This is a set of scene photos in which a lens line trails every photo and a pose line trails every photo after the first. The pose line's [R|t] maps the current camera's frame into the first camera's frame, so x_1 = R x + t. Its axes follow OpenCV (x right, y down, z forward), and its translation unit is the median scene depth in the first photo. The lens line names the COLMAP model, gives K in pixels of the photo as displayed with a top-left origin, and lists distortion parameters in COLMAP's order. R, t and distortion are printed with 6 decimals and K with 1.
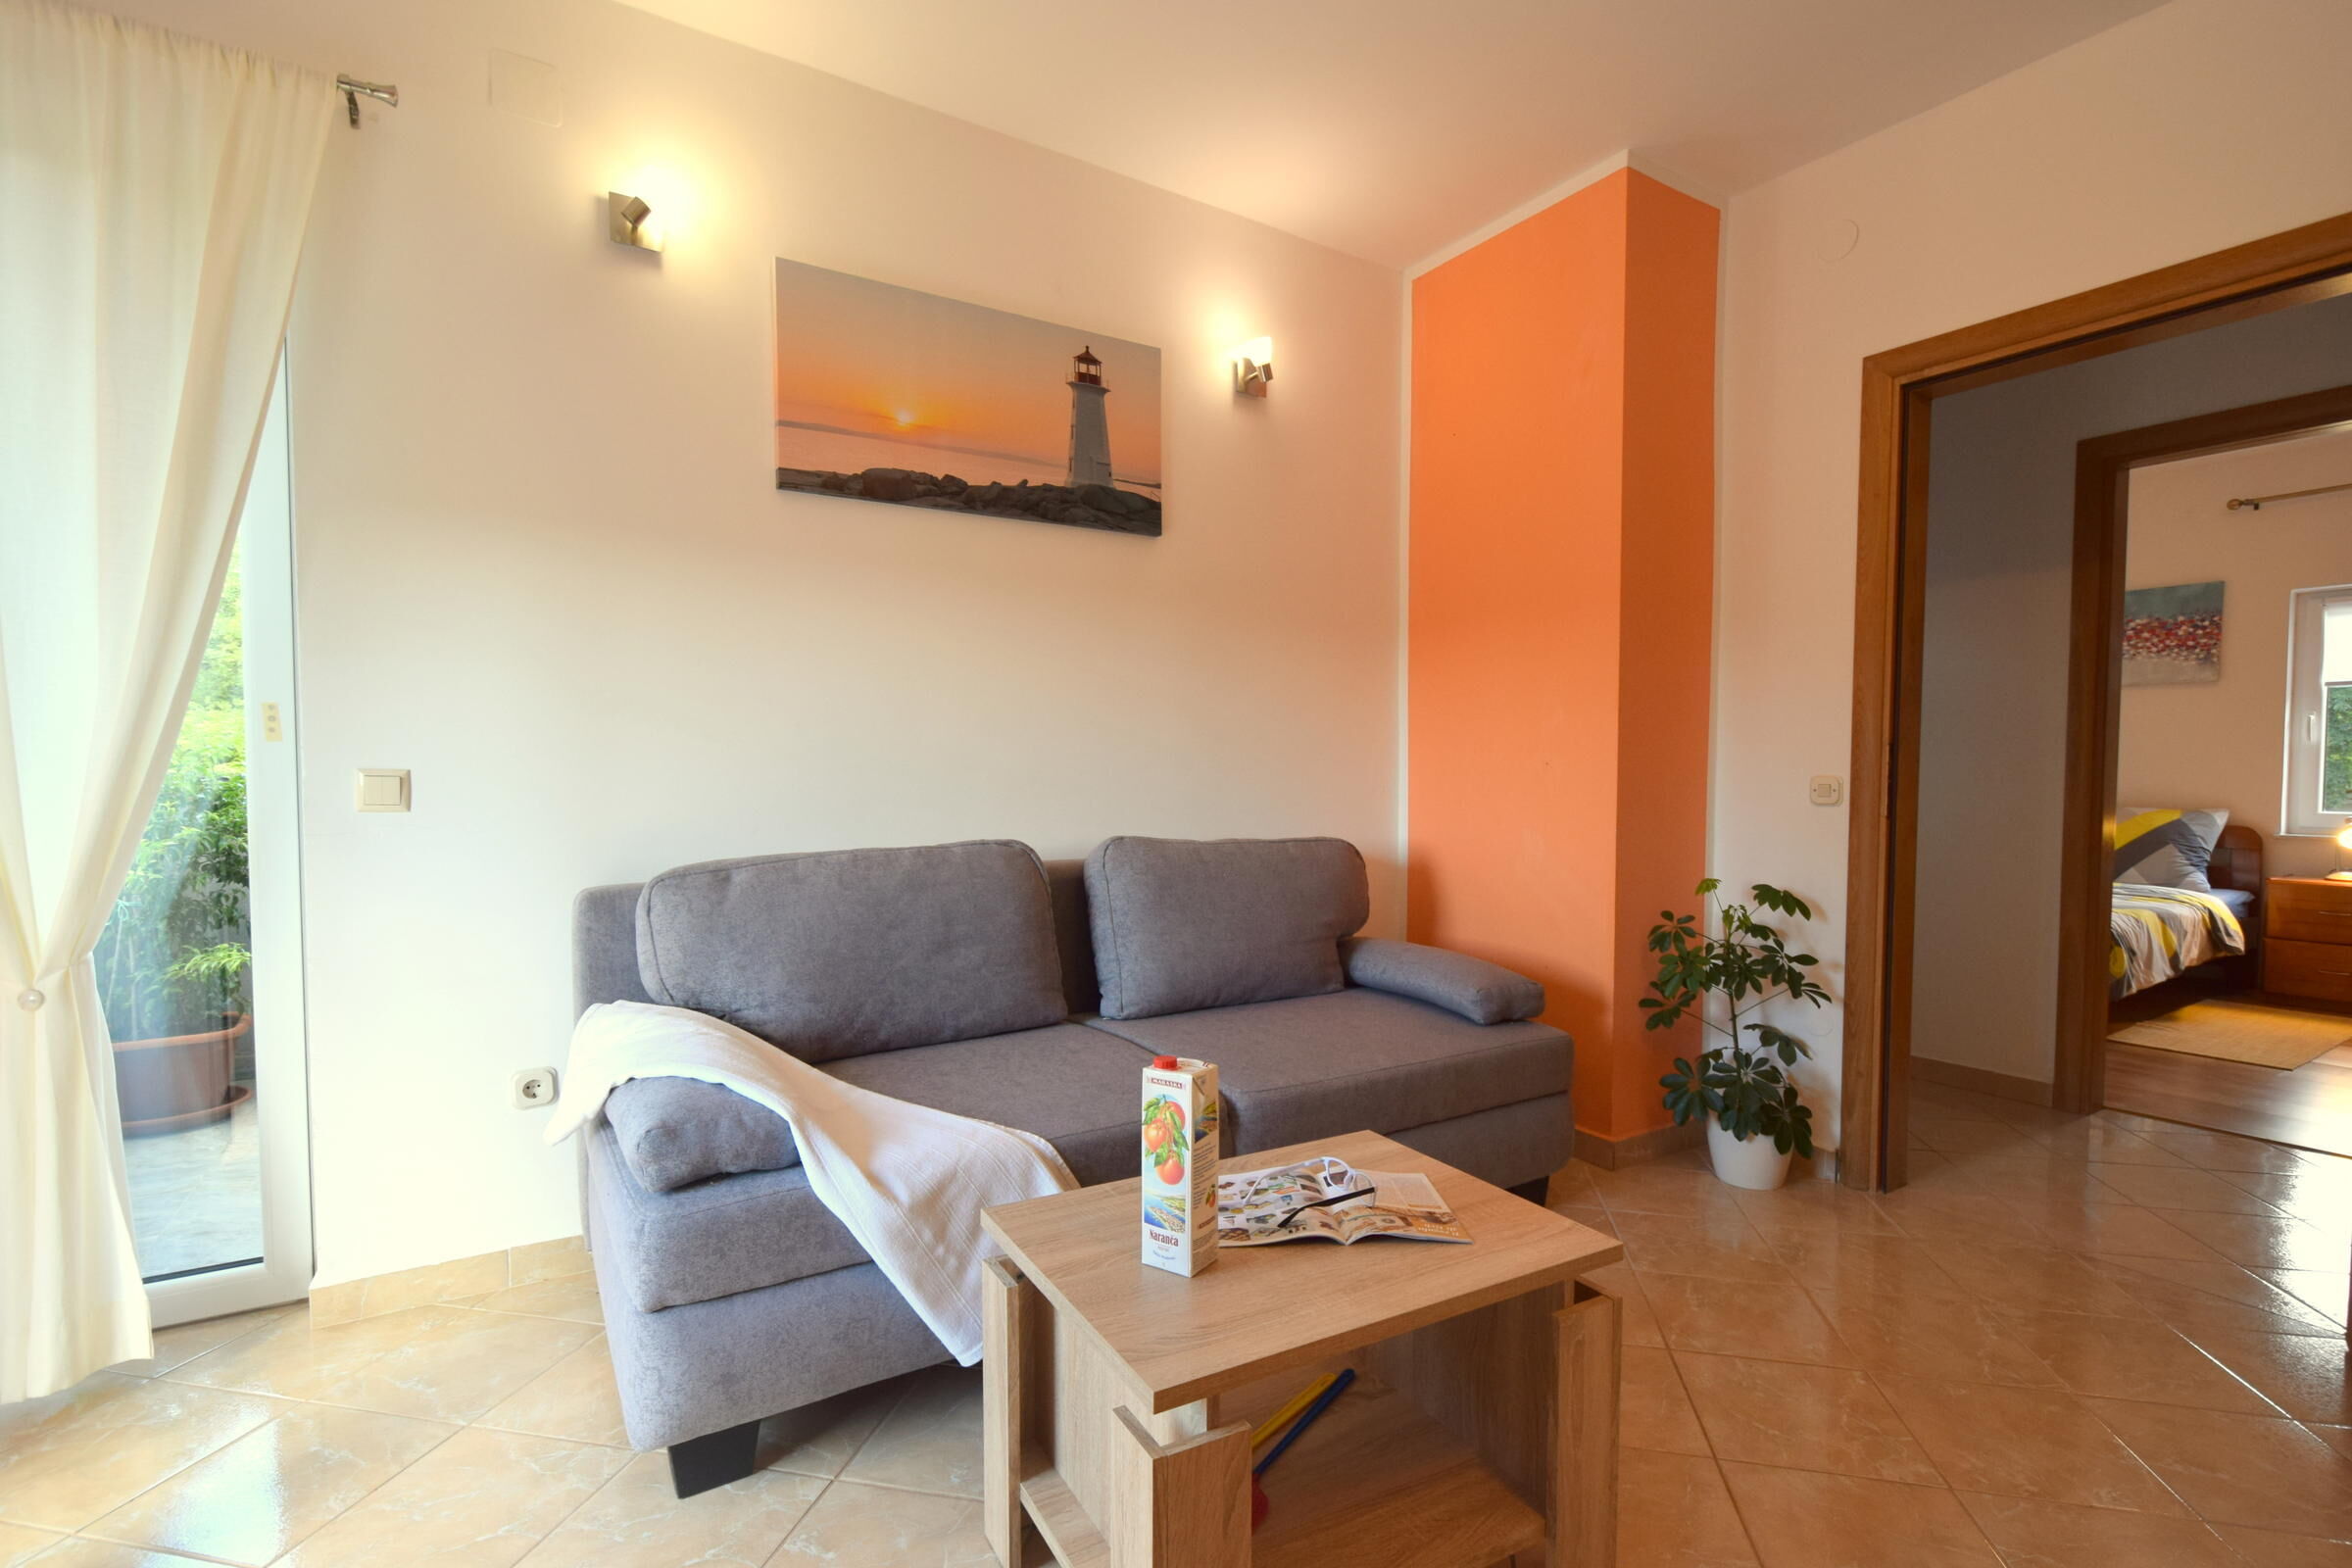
lens RADIAL K [[1096.0, 0, 1189.5], [0, 1096.0, 810.4], [0, 0, 1]] dist [-0.001467, -0.000883]
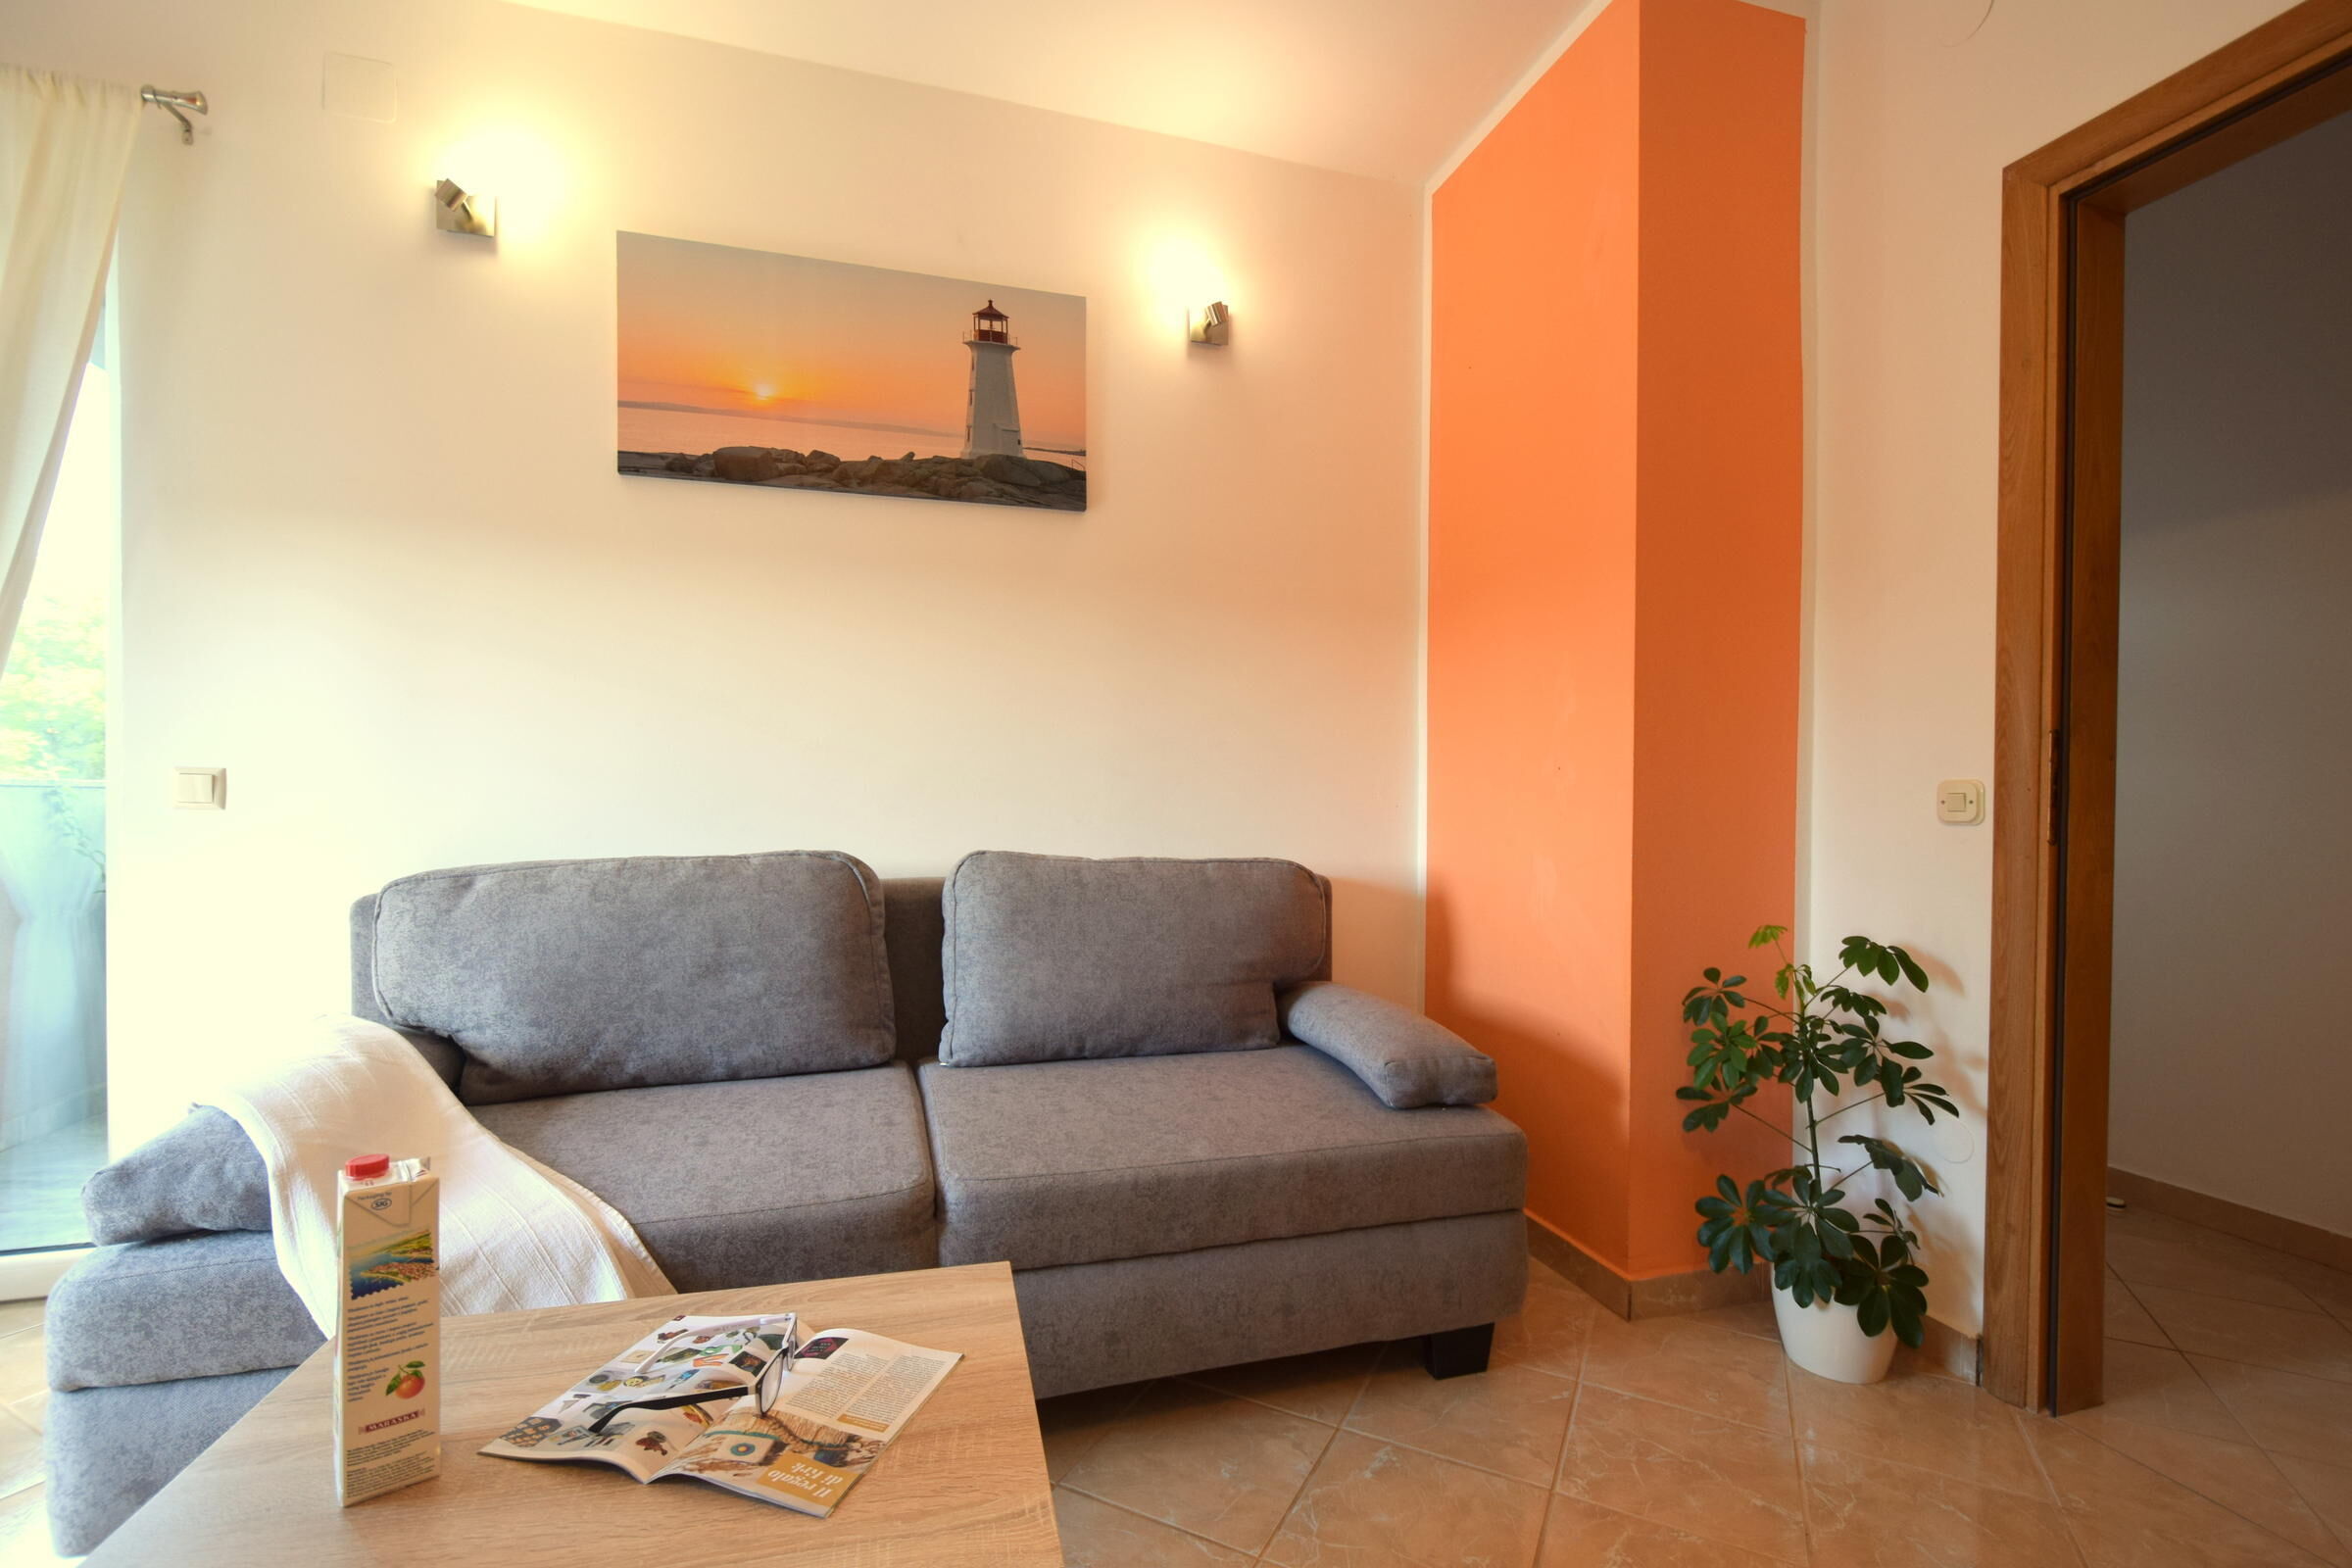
lens RADIAL K [[1043.9, 0, 1176.2], [0, 1043.9, 811.1], [0, 0, 1]] dist [0.000855, -0.004026]
pose [[0.962485, 0.006751, -0.271252, 0.317162], [-0.014561, 0.999535, -0.026789, 0.012728], [0.270945, 0.029734, 0.962135, 0.264734]]
